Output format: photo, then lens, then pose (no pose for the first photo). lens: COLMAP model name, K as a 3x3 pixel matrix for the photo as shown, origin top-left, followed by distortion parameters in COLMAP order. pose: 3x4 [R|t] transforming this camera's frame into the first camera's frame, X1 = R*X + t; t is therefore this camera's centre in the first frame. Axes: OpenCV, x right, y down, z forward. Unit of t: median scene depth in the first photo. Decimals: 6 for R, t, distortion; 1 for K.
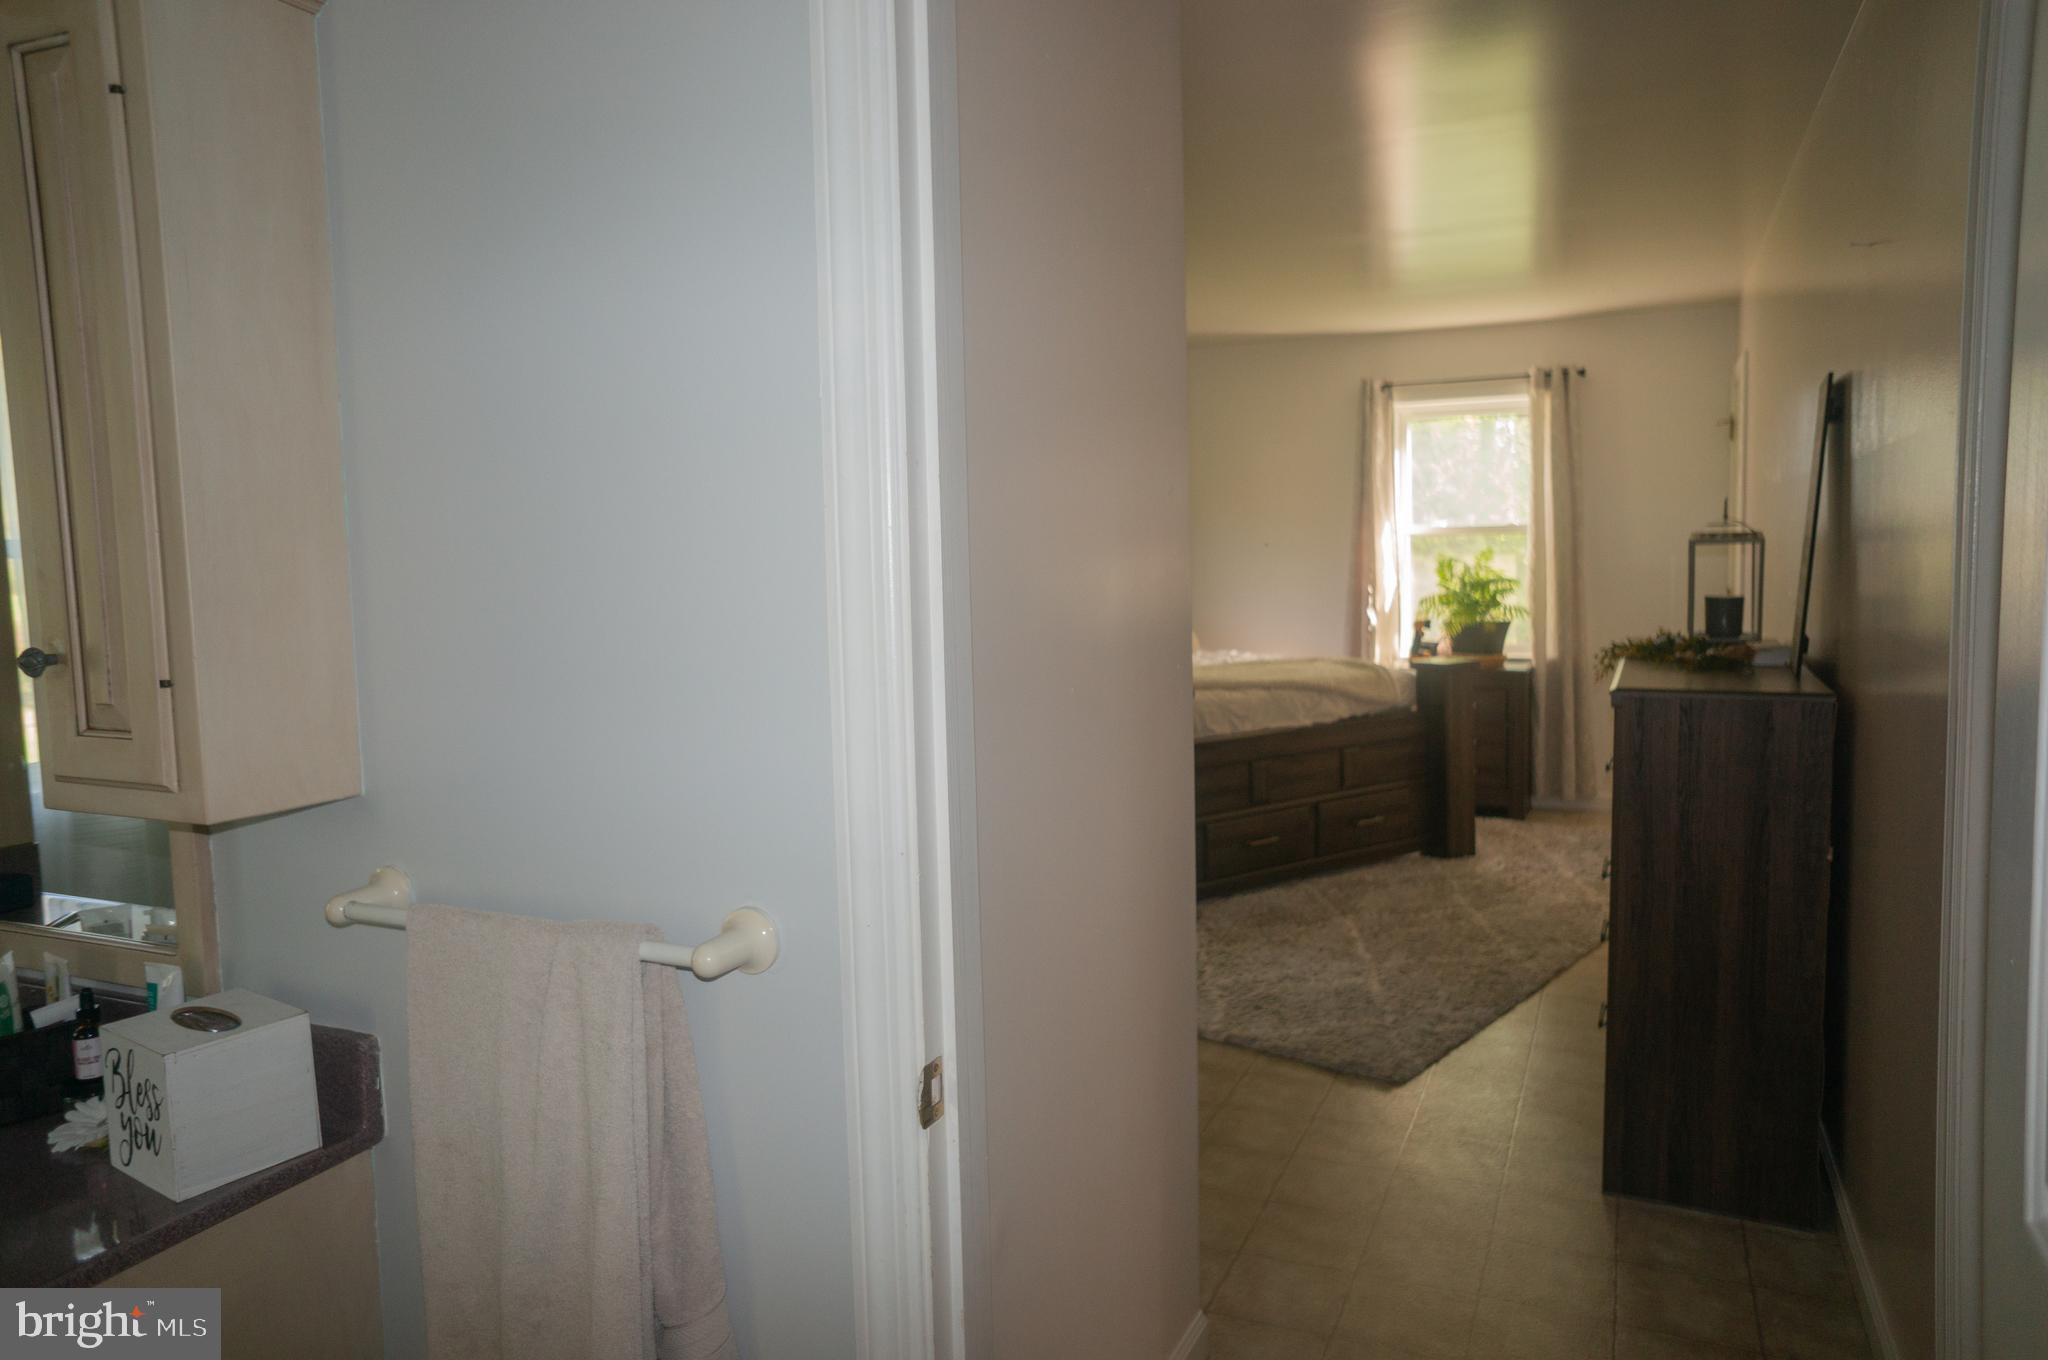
lens RADIAL K [[1397.0, 0, 1027.8], [0, 1397.0, 663.1], [0, 0, 1]] dist [-0.057264, 0.083970]
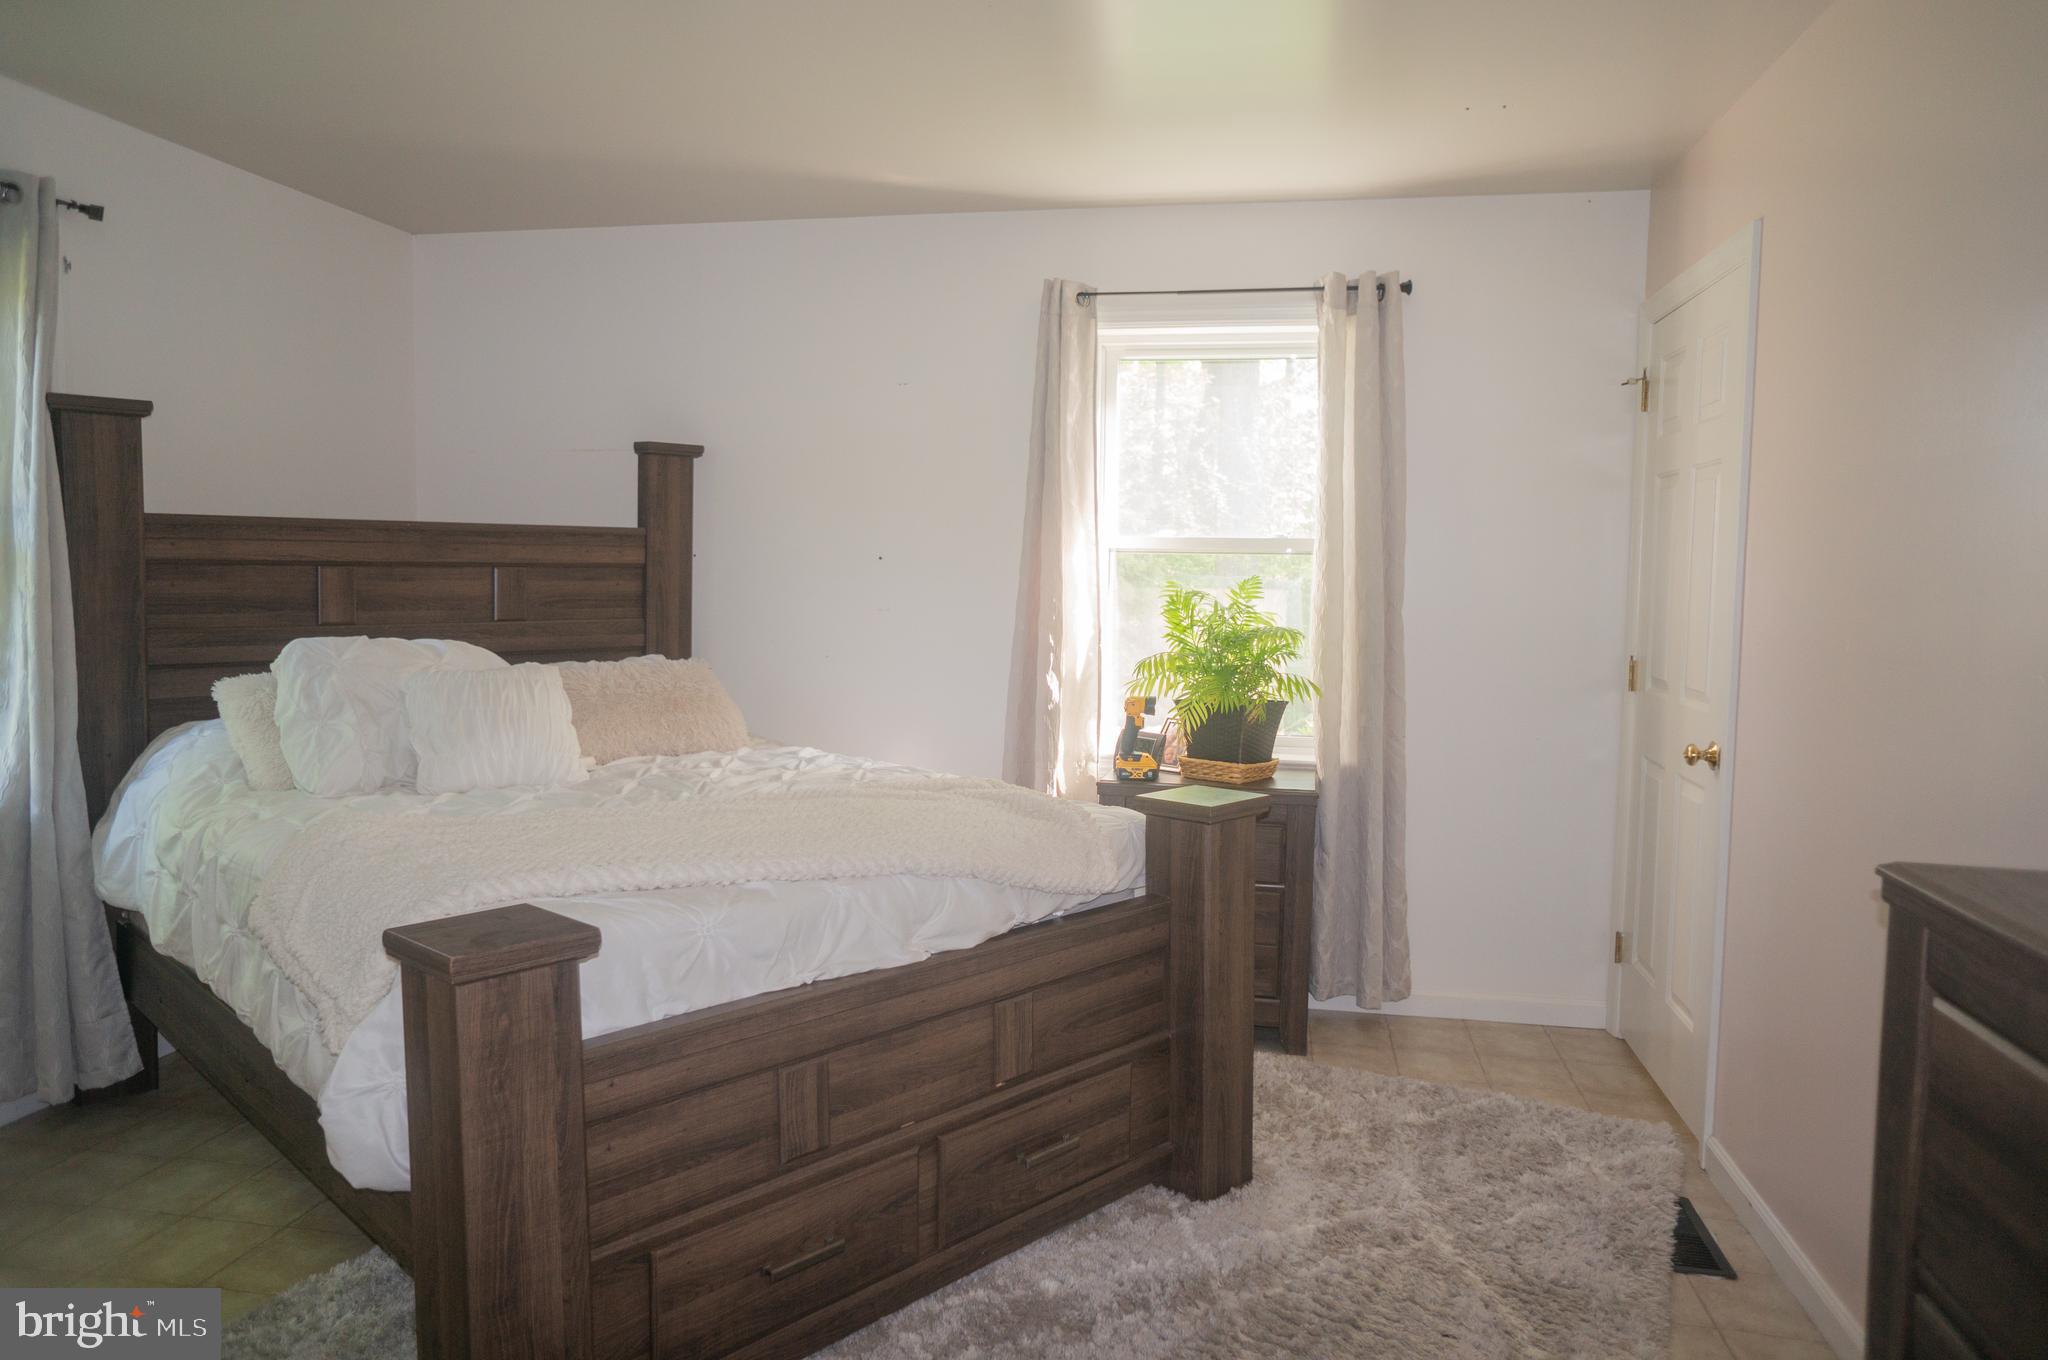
lens RADIAL K [[1397.0, 0, 1024.4], [0, 1397.0, 675.6], [0, 0, 1]] dist [-0.057264, 0.083970]
pose [[0.972539, 0.020320, 0.231851, 0.103676], [-0.018985, 0.999788, -0.007986, -0.034617], [-0.231964, 0.003365, 0.972719, 0.452583]]
